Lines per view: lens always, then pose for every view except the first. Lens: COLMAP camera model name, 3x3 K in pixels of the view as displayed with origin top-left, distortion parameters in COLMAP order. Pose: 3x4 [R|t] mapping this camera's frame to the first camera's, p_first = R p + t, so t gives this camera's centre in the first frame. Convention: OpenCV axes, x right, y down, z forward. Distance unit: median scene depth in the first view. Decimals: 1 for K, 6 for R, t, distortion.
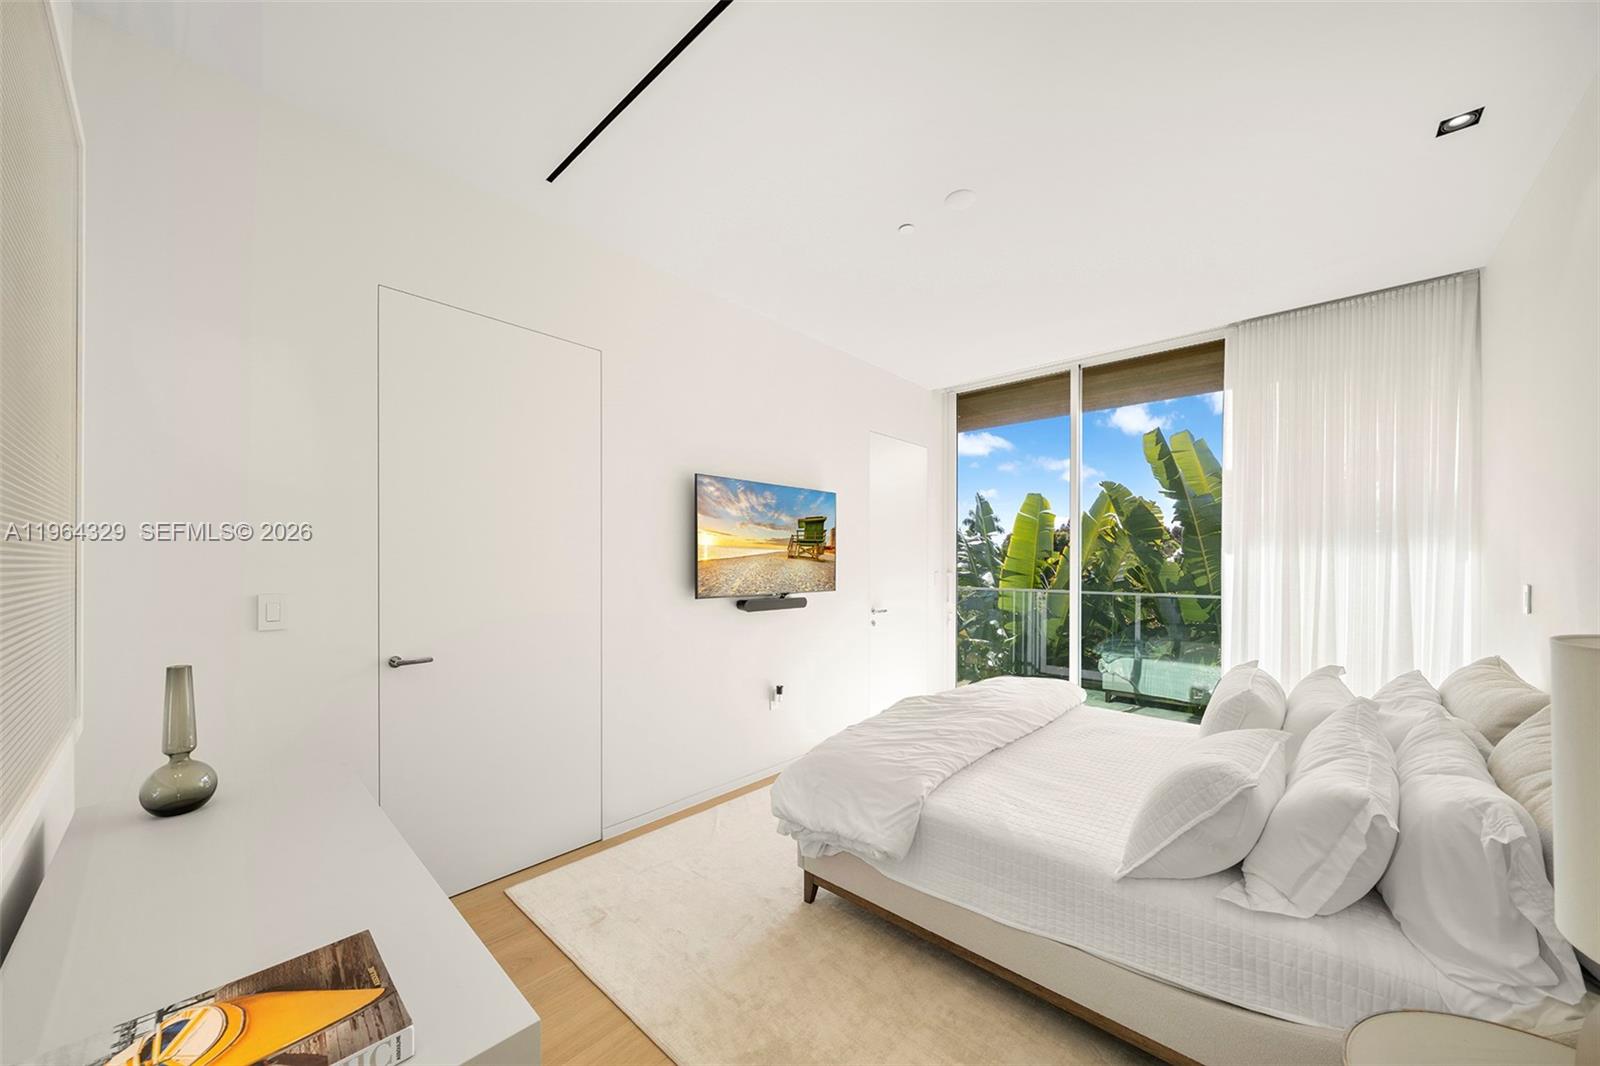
lens RADIAL K [[572.8, 0, 803.1], [0, 572.8, 562.8], [0, 0, 1]] dist [-0.000602, -0.000023]
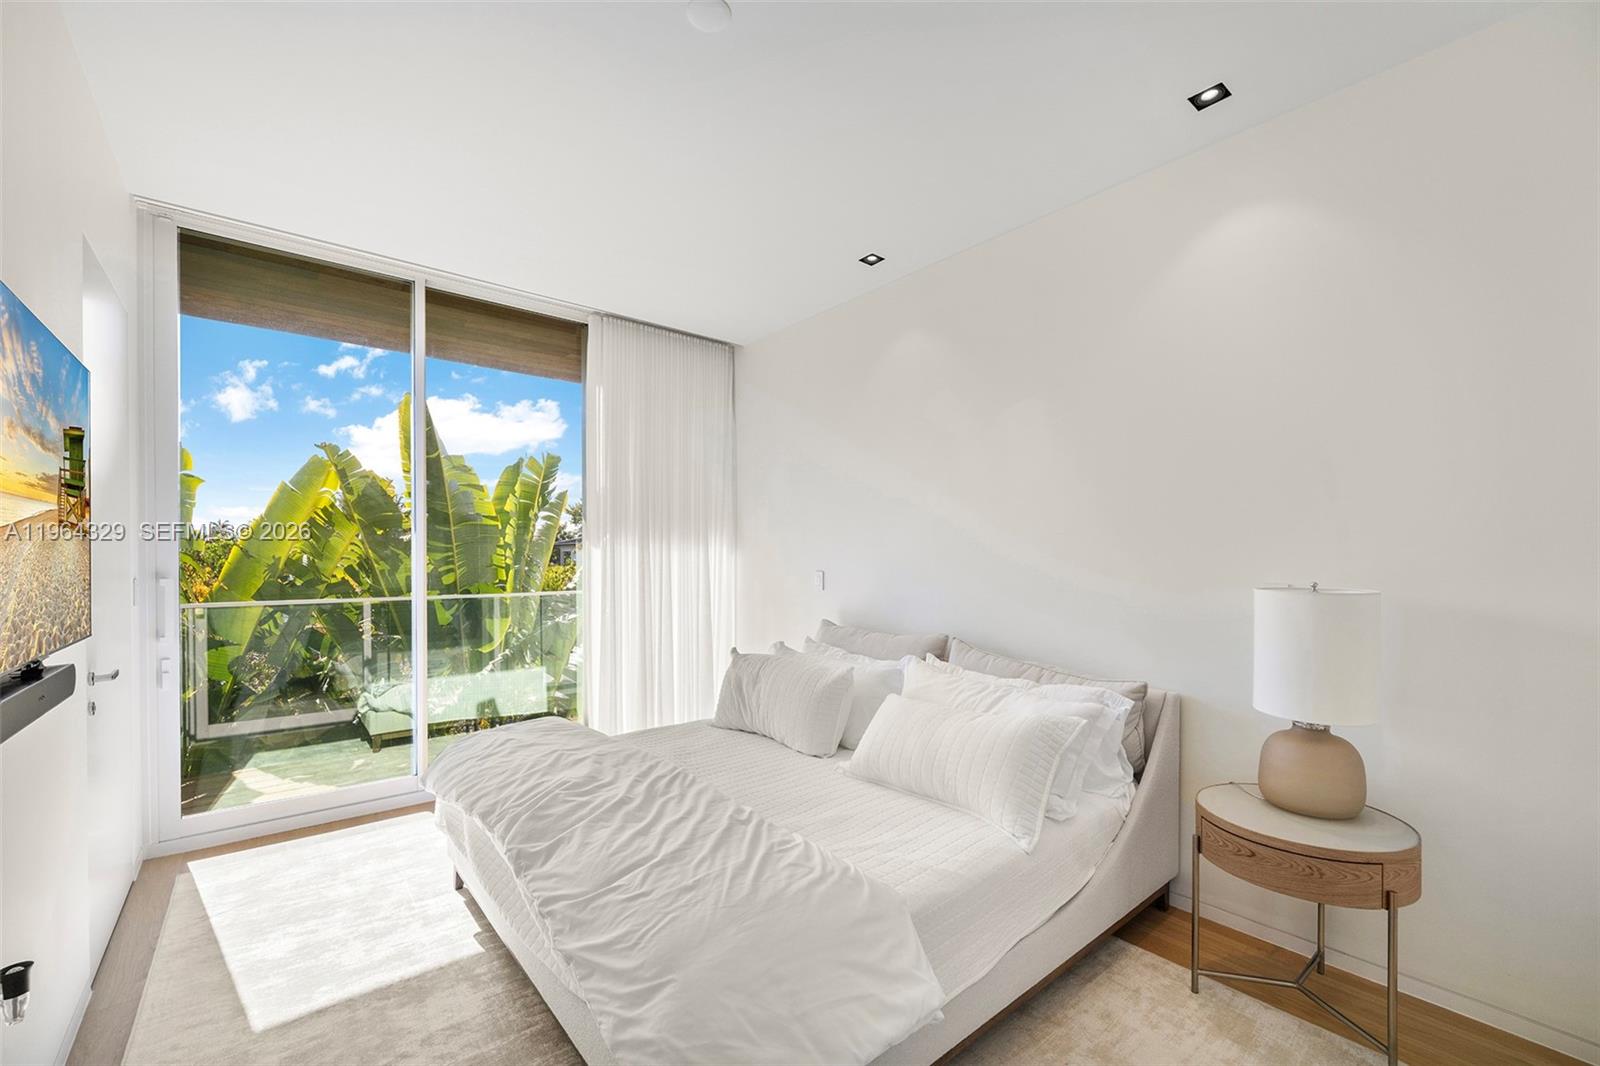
lens RADIAL K [[657.6, 0, 798.0], [0, 657.6, 555.1], [0, 0, 1]] dist [-0.000911, -0.000265]
pose [[0.164777, 0.000502, 0.986331, -0.207263], [0.000251, 1.000000, -0.000550, -0.003283], [-0.986331, 0.000338, 0.164777, 0.340805]]
